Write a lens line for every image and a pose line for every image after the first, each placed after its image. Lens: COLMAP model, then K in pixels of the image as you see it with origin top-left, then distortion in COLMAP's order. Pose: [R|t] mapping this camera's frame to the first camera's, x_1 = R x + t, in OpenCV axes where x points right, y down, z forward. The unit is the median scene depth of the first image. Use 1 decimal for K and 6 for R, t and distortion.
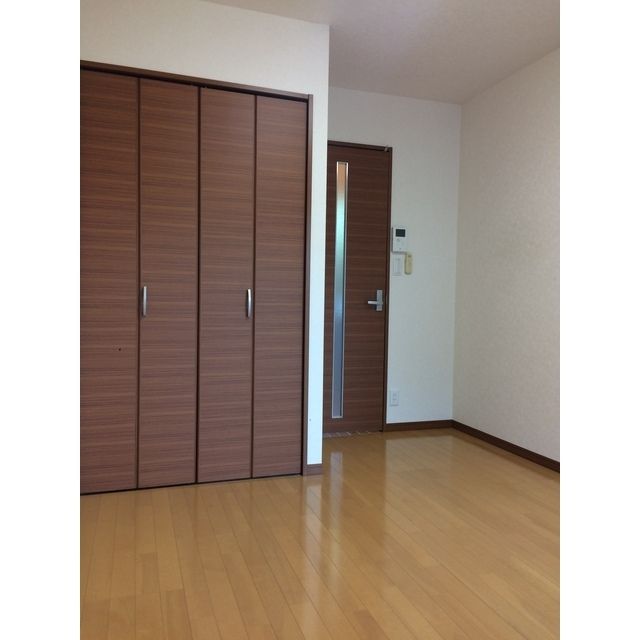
lens RADIAL K [[549.6, 0, 320.0], [0, 549.6, 320.0], [0, 0, 1]] dist [0.066118, -0.005387]
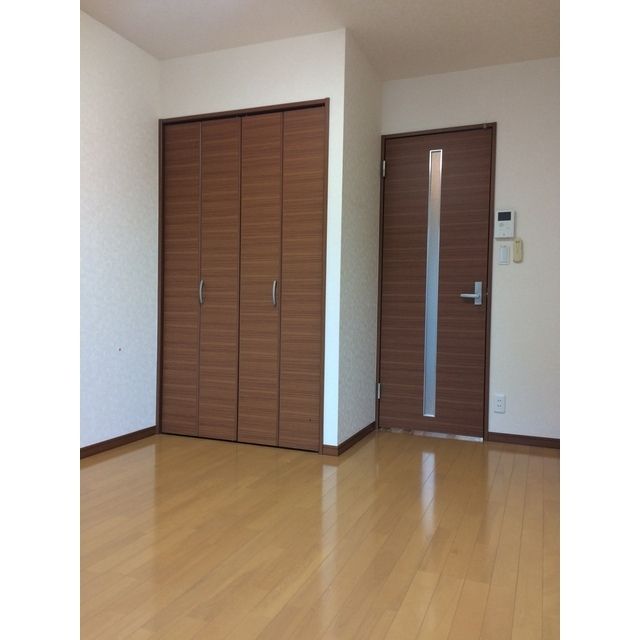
lens RADIAL K [[549.6, 0, 320.0], [0, 549.6, 320.0], [0, 0, 1]] dist [0.066118, -0.005387]
pose [[0.757561, 0.013305, -0.652628, 0.512231], [-0.029714, 0.999459, -0.014115, 0.029458], [0.652087, 0.030085, 0.757547, 0.143274]]
